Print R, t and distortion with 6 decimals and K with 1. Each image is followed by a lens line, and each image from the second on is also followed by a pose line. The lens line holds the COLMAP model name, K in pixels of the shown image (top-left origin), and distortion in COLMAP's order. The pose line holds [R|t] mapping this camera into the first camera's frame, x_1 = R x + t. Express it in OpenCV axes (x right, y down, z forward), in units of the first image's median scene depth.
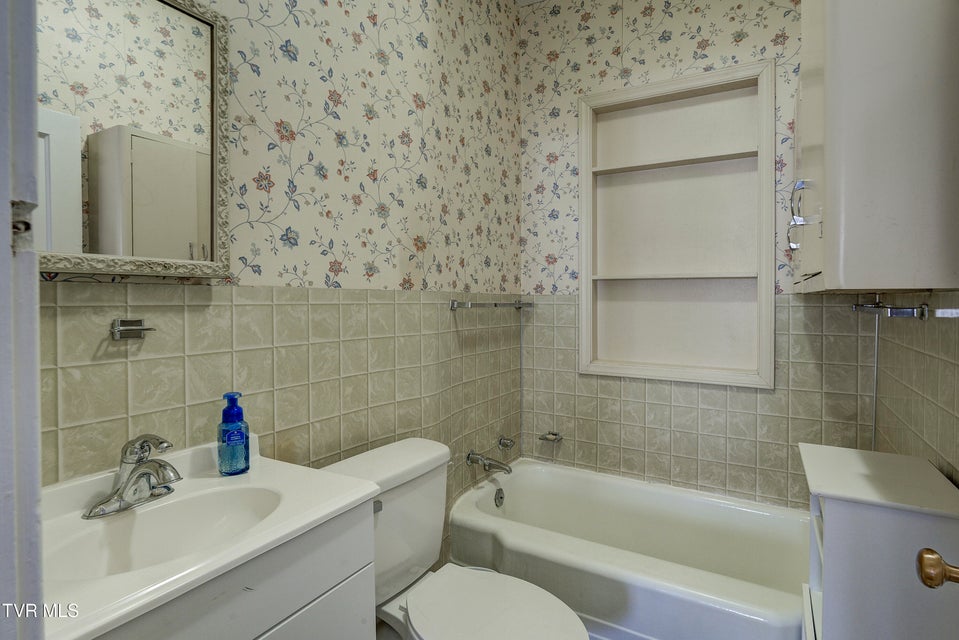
lens RADIAL K [[489.8, 0, 479.5], [0, 489.8, 320.0], [0, 0, 1]] dist [0.000761, 0.000014]
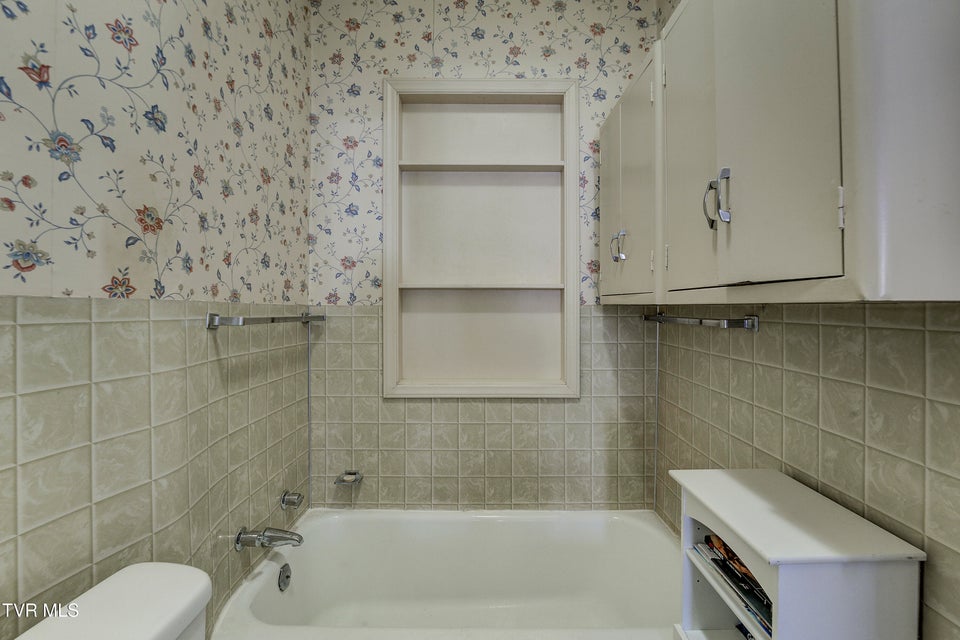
lens RADIAL K [[427.8, 0, 481.9], [0, 427.8, 303.4], [0, 0, 1]] dist [-0.026715, 0.000975]
pose [[0.864571, 0.002297, 0.502506, -0.023843], [0.024861, 0.998569, -0.047338, -0.017219], [-0.501896, 0.053420, 0.863277, 0.294486]]
